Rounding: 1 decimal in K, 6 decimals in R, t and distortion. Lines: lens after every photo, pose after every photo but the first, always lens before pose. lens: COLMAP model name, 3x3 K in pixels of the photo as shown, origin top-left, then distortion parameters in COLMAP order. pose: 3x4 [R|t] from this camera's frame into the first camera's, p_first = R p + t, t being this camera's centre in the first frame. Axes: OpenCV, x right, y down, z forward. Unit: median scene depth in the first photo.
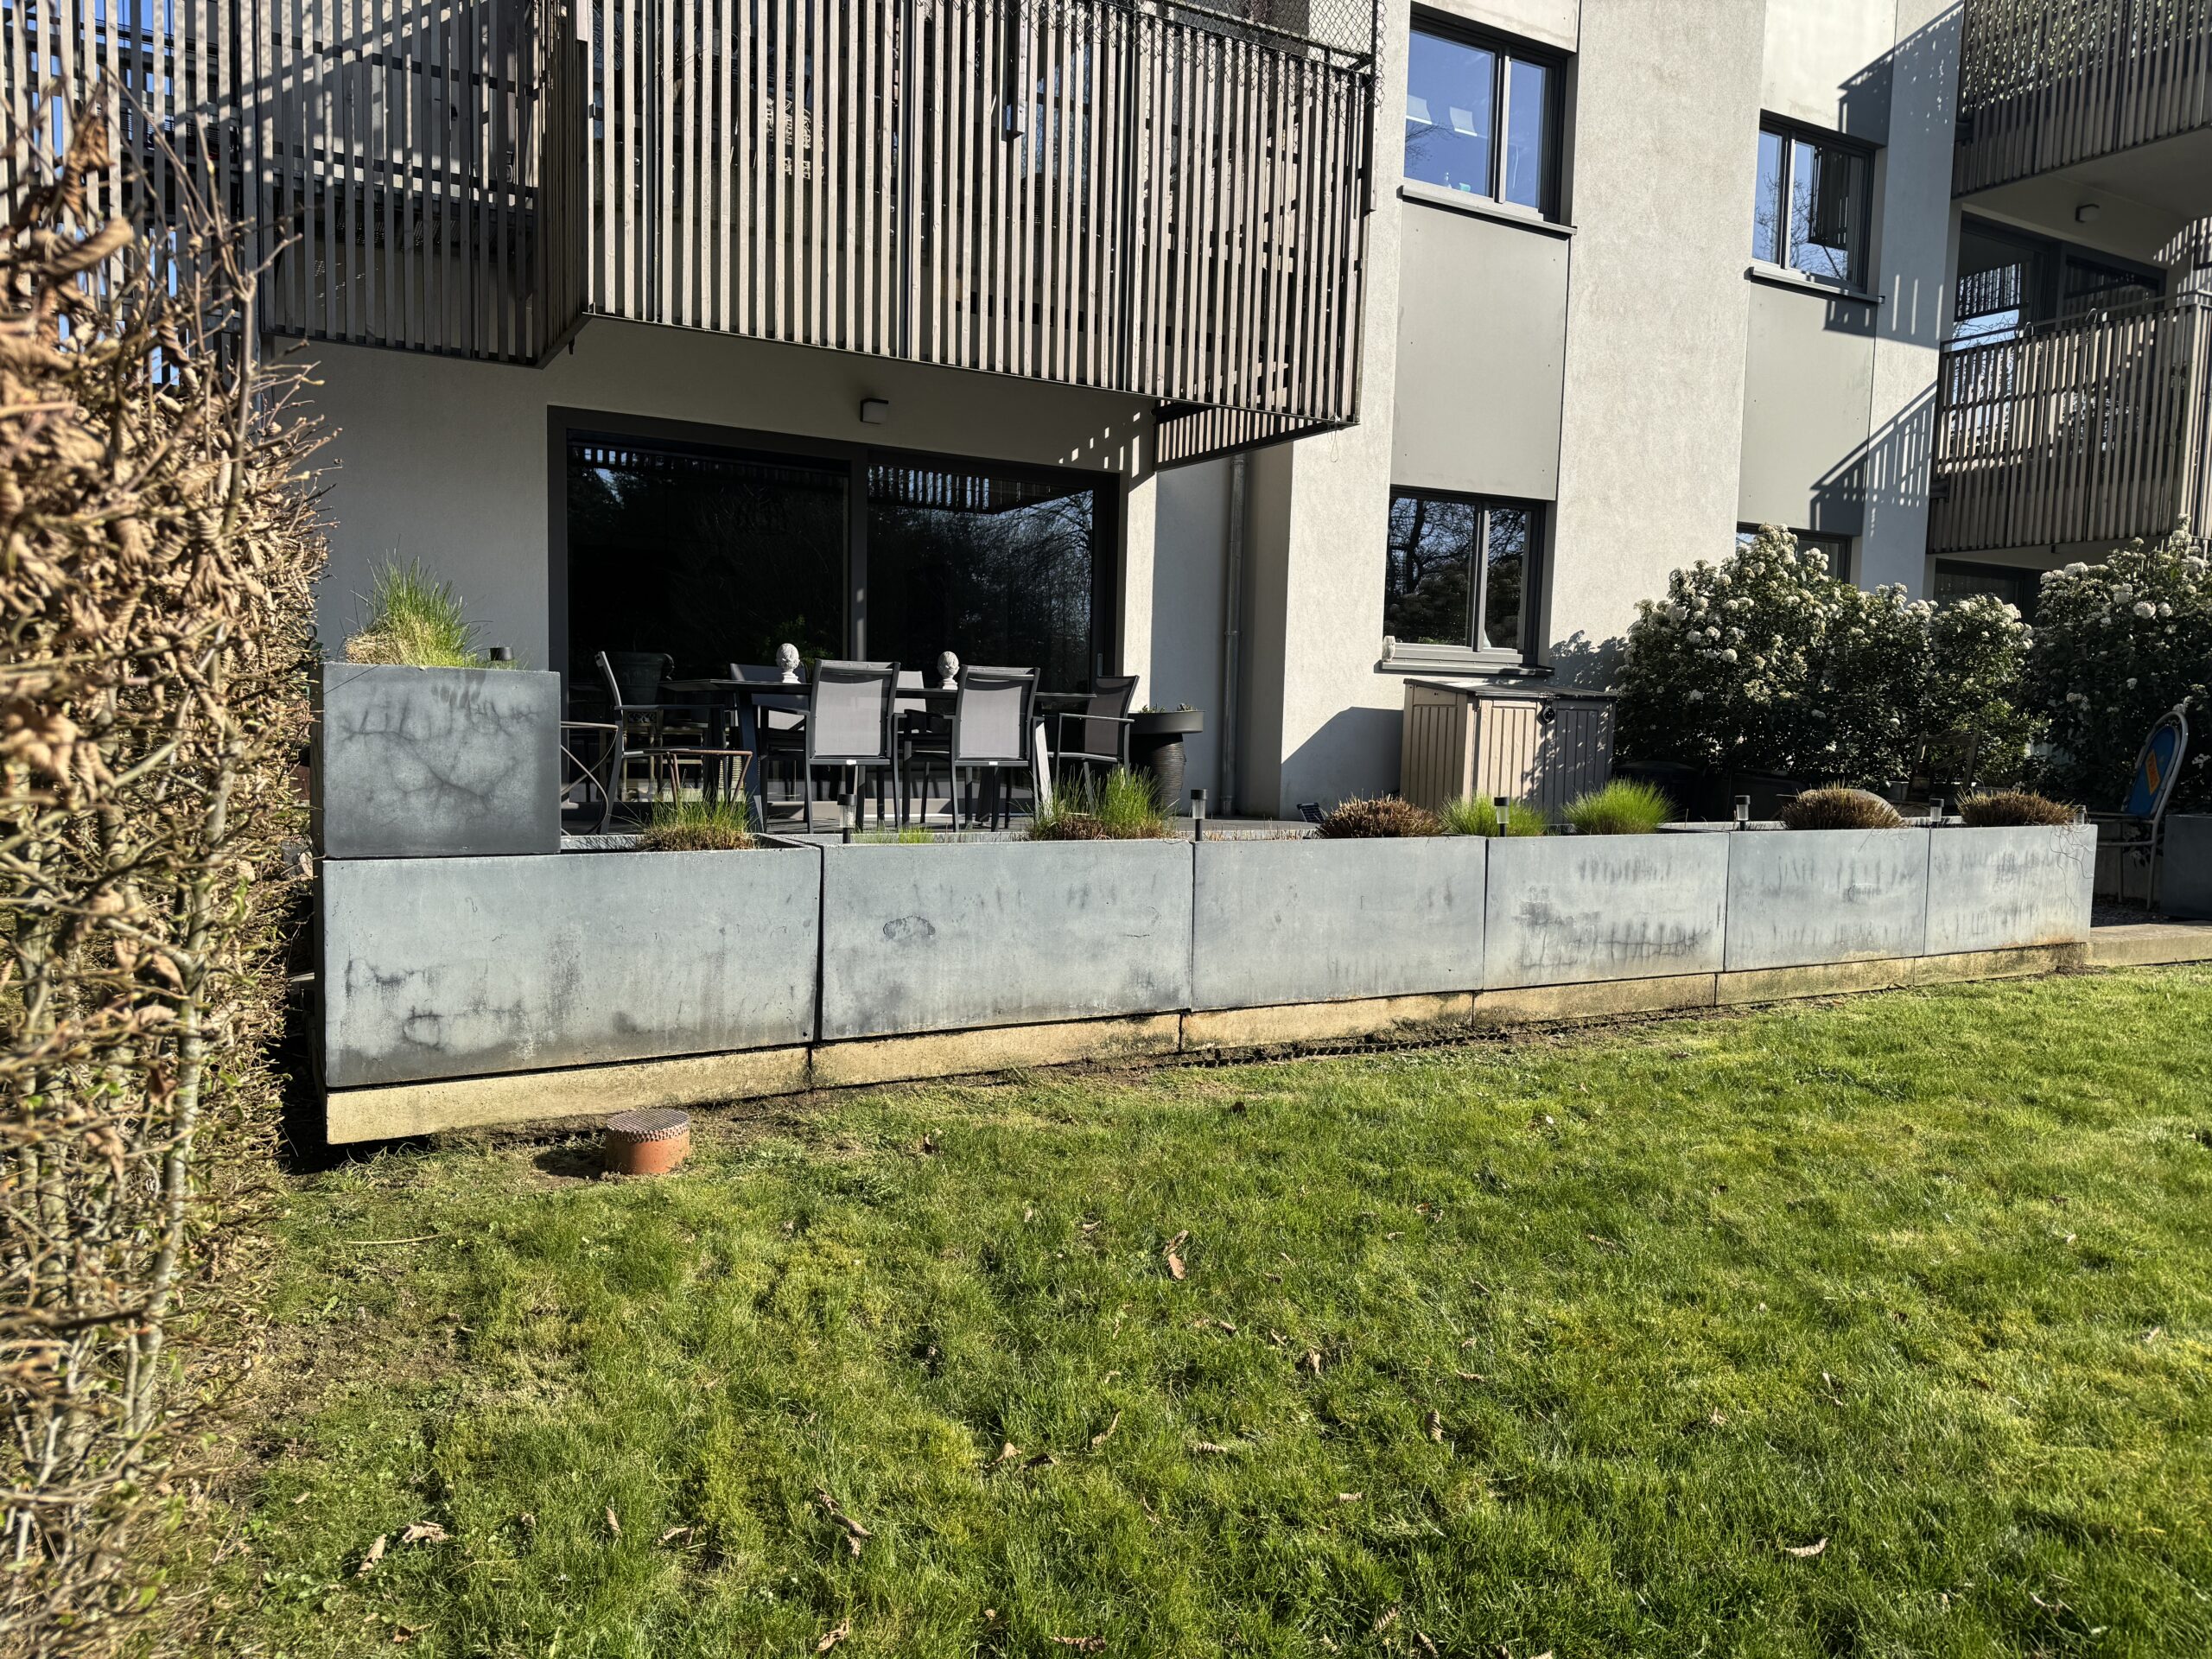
lens RADIAL K [[1536.6, 0, 1124.4], [0, 1536.6, 831.3], [0, 0, 1]] dist [0.060358, -0.050008]
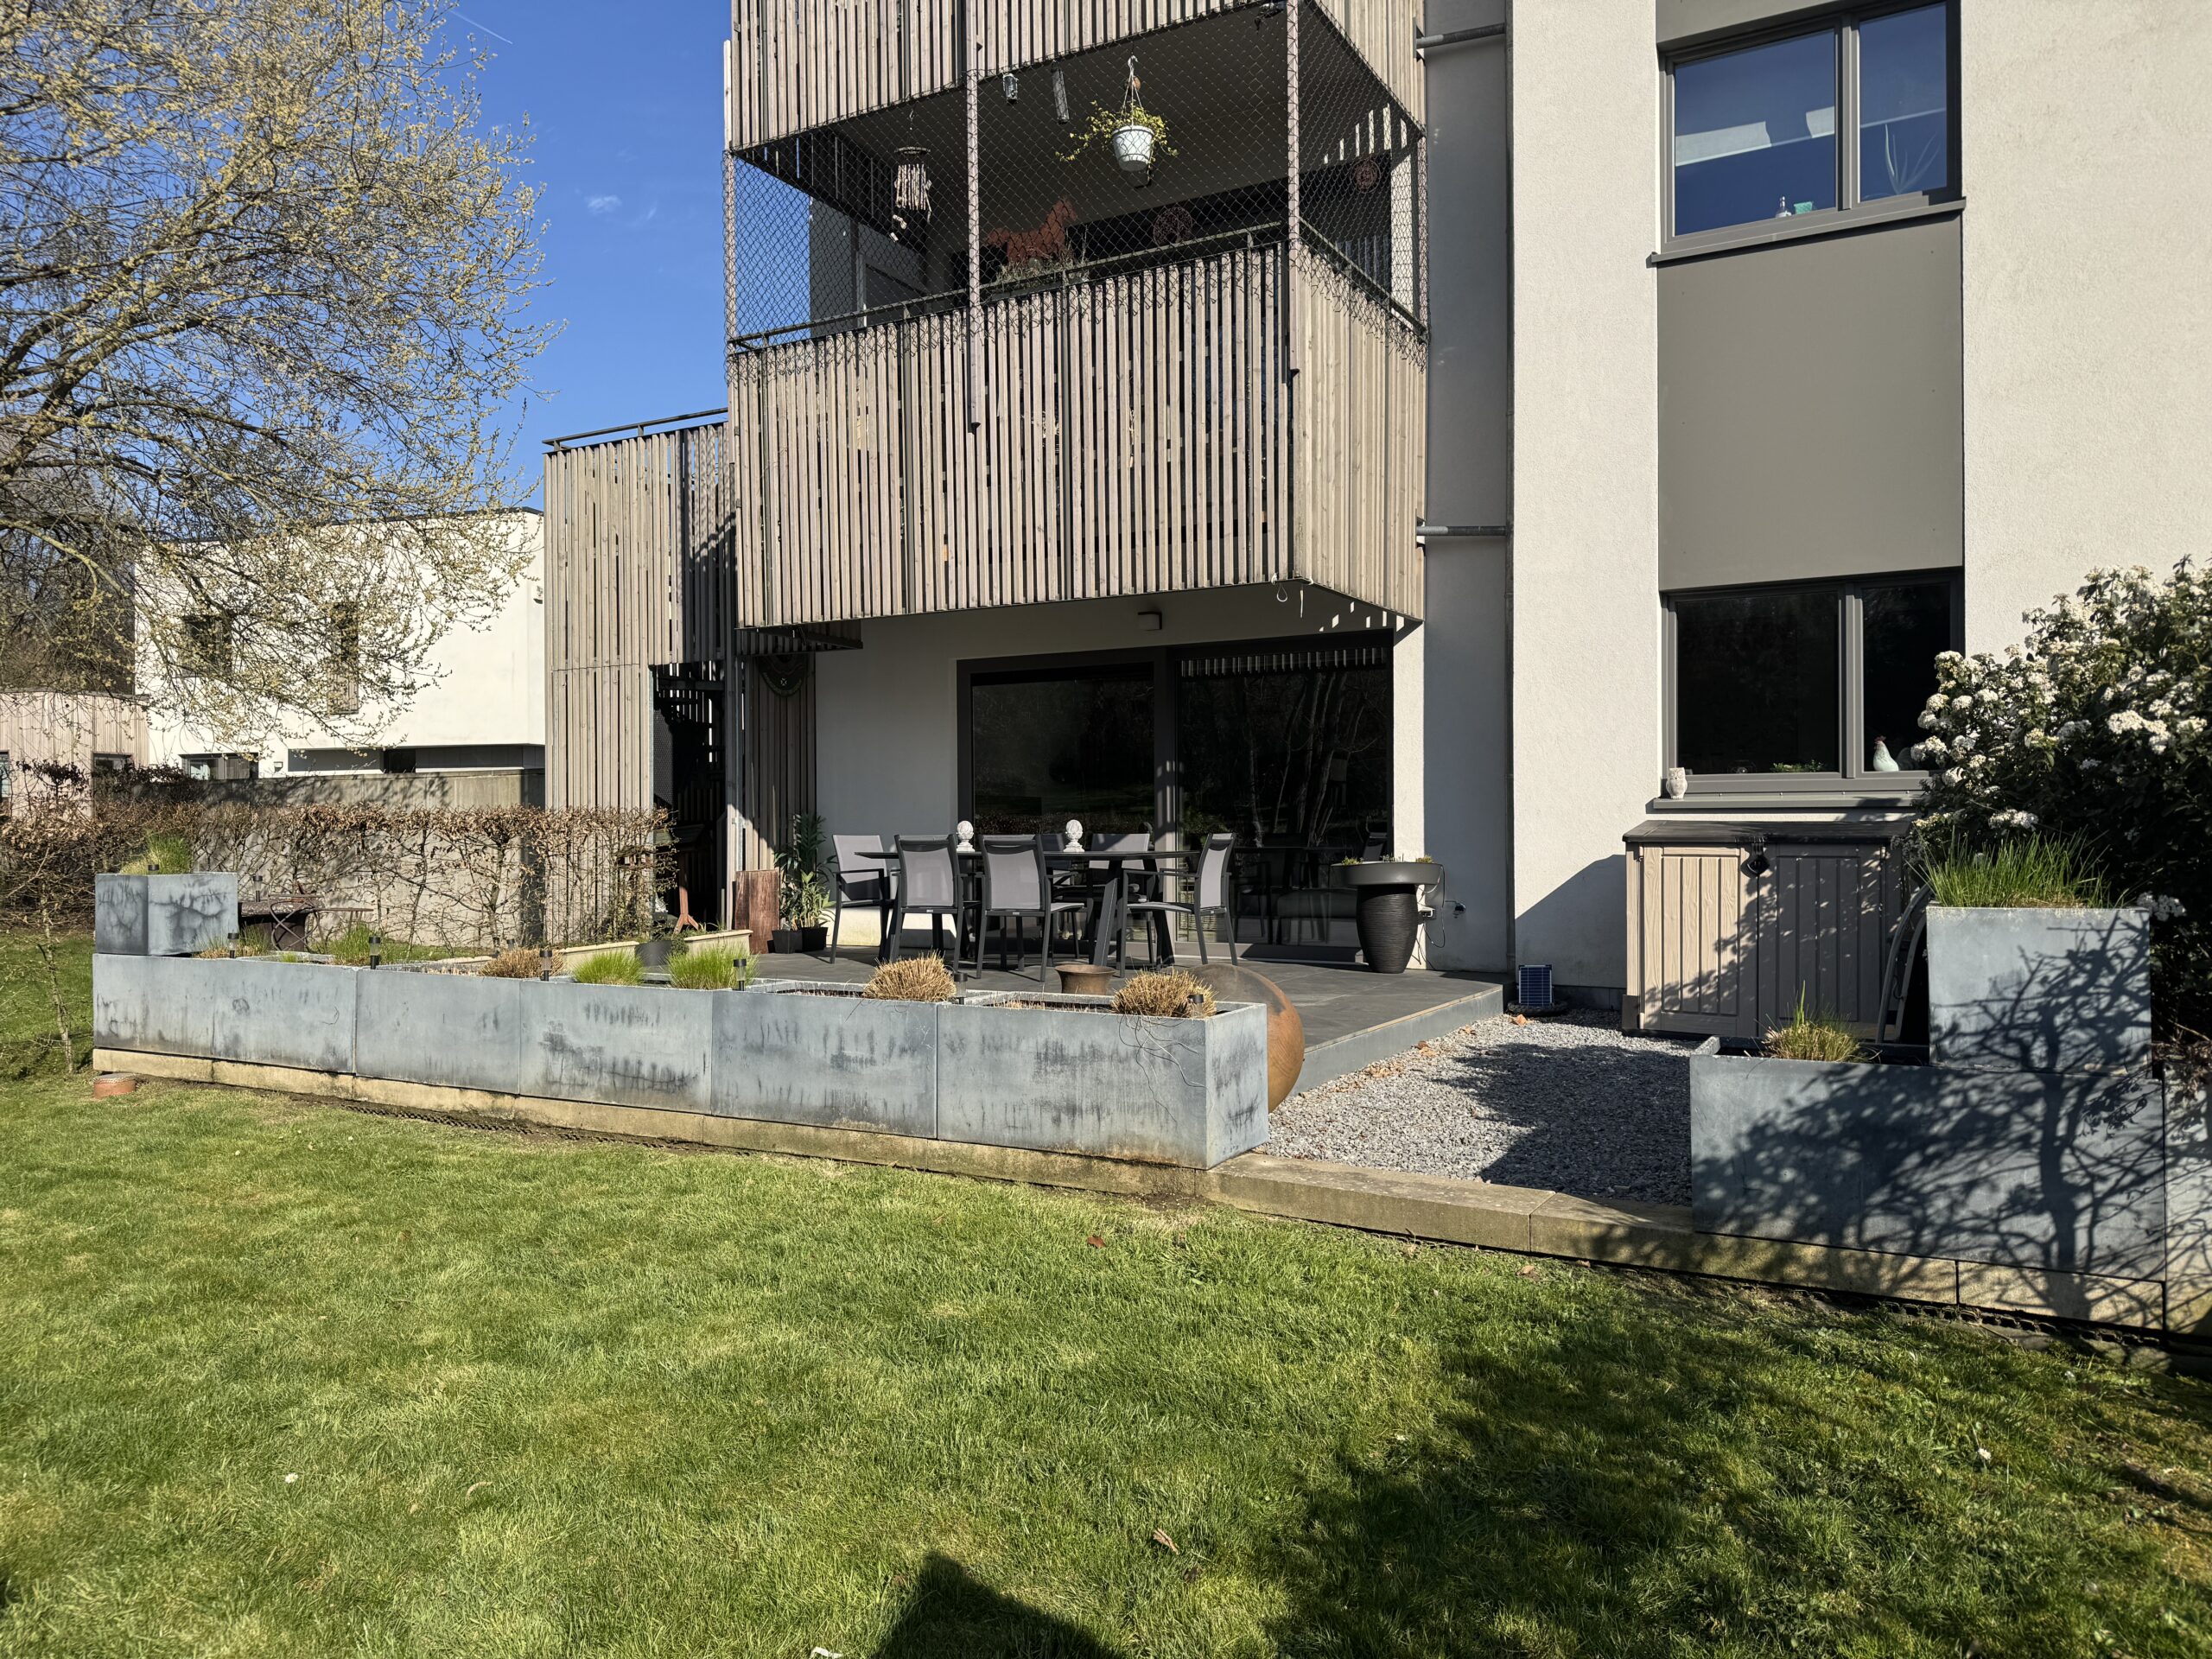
lens RADIAL K [[1536.6, 0, 1112.5], [0, 1536.6, 819.3], [0, 0, 1]] dist [0.060358, -0.050008]
pose [[0.516782, -0.035831, -0.855367, 1.645936], [-0.046451, 0.996479, -0.069806, -0.064329], [0.854856, 0.075807, 0.513297, 0.728943]]
